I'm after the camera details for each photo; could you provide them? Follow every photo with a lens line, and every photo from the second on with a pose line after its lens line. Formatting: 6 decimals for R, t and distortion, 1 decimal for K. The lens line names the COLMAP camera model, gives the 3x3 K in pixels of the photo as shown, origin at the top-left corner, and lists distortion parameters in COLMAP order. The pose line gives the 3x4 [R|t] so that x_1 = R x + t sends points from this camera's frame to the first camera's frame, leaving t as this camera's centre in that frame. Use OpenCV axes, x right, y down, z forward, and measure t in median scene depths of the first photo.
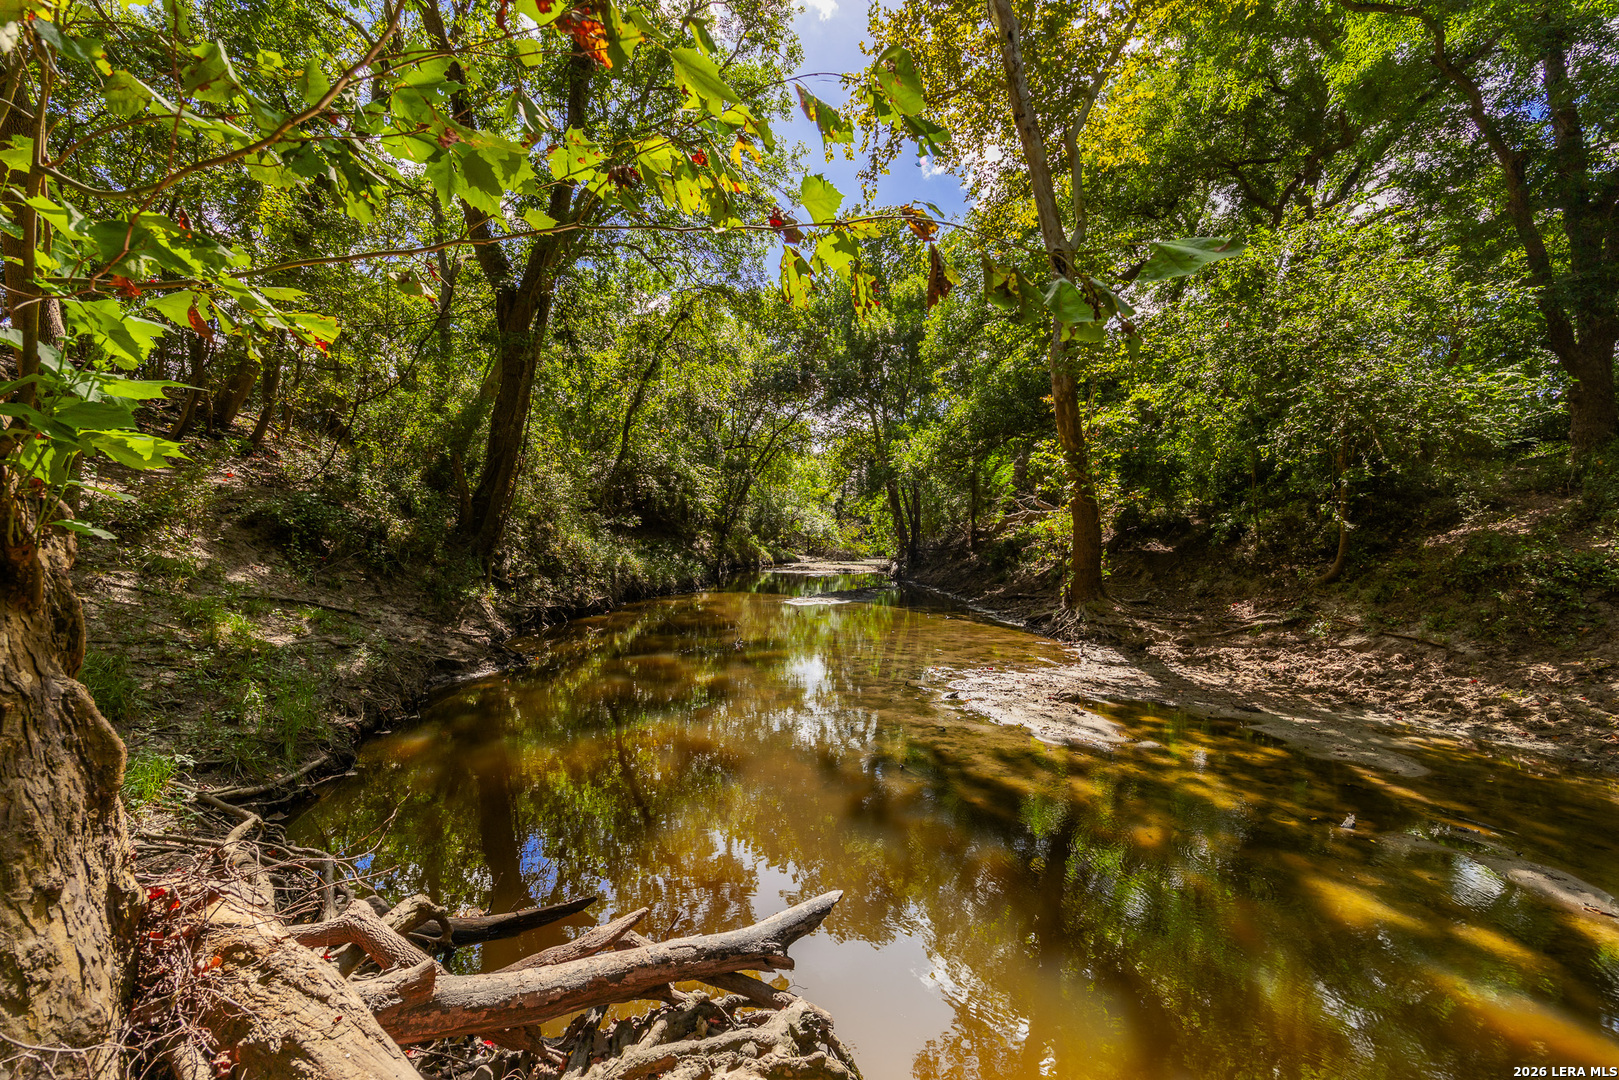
lens RADIAL K [[667.1, 0, 809.5], [0, 667.1, 540.0], [0, 0, 1]] dist [0.001766, -0.000031]
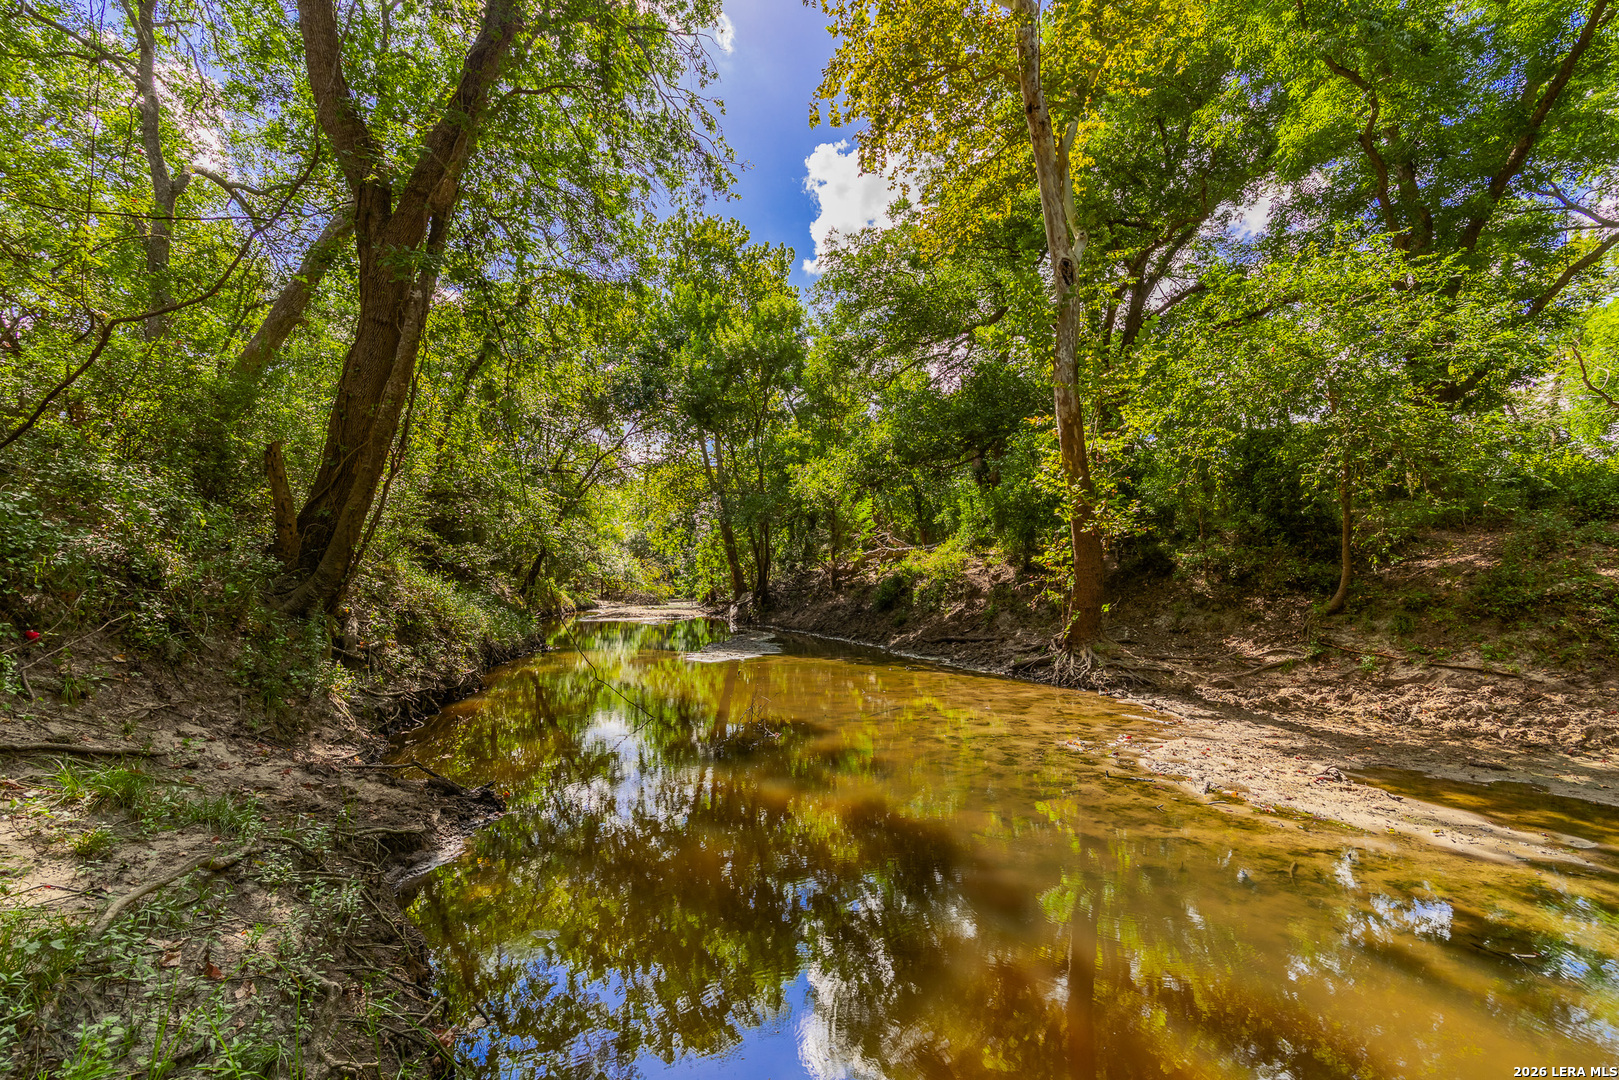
lens RADIAL K [[686.2, 0, 809.5], [0, 686.2, 540.0], [0, 0, 1]] dist [-0.002867, -0.000176]
pose [[0.939376, 0.006079, 0.342834, -0.140966], [0.014390, 0.998263, -0.057128, -0.000392], [-0.342586, 0.058598, 0.937657, 0.135740]]
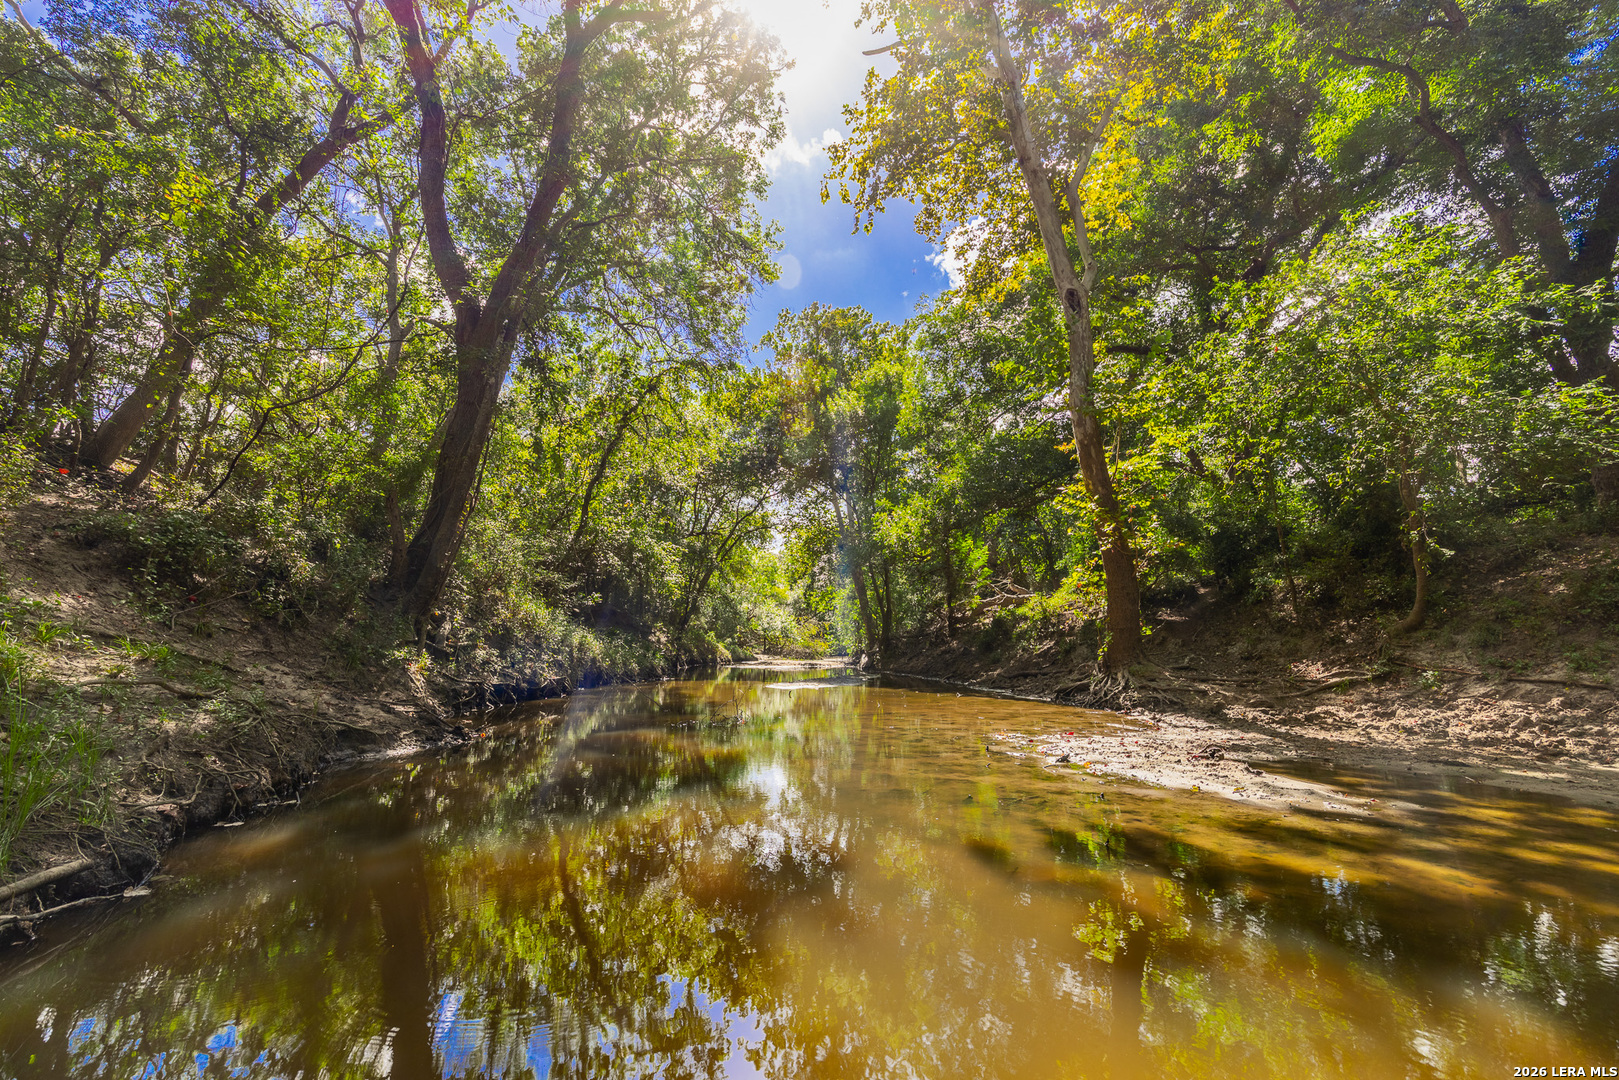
lens RADIAL K [[662.5, 0, 806.9], [0, 662.5, 541.1], [0, 0, 1]] dist [0.000083, 0.000320]
pose [[0.996913, -0.001904, 0.078488, -0.040381], [0.014360, 0.987264, -0.158440, 0.033425], [-0.077187, 0.159078, 0.984244, 0.080471]]
